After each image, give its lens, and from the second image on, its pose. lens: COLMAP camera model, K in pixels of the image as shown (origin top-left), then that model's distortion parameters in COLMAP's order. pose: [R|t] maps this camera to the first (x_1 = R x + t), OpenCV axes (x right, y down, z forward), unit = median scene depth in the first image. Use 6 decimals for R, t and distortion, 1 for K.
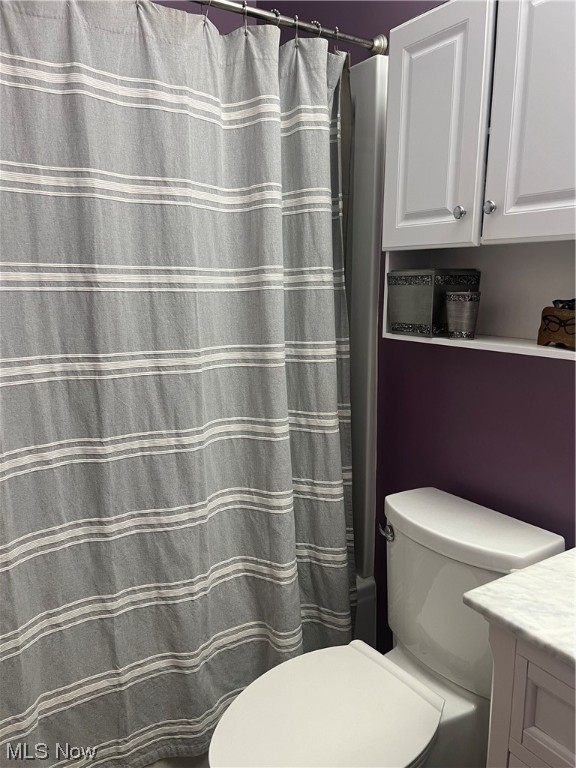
lens RADIAL K [[579.8, 0, 286.9], [0, 579.8, 385.3], [0, 0, 1]] dist [0.049892, -0.048206]
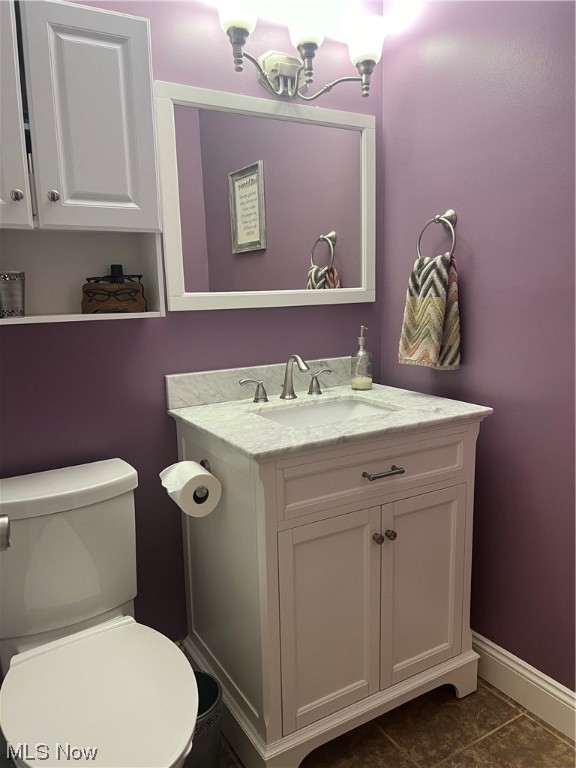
lens RADIAL K [[579.8, 0, 287.1], [0, 579.8, 383.9], [0, 0, 1]] dist [0.049892, -0.048206]
pose [[0.029114, -0.160624, 0.986586, -0.843807], [0.207463, 0.966483, 0.151229, -0.024536], [-0.977809, 0.200278, 0.061462, 0.551185]]
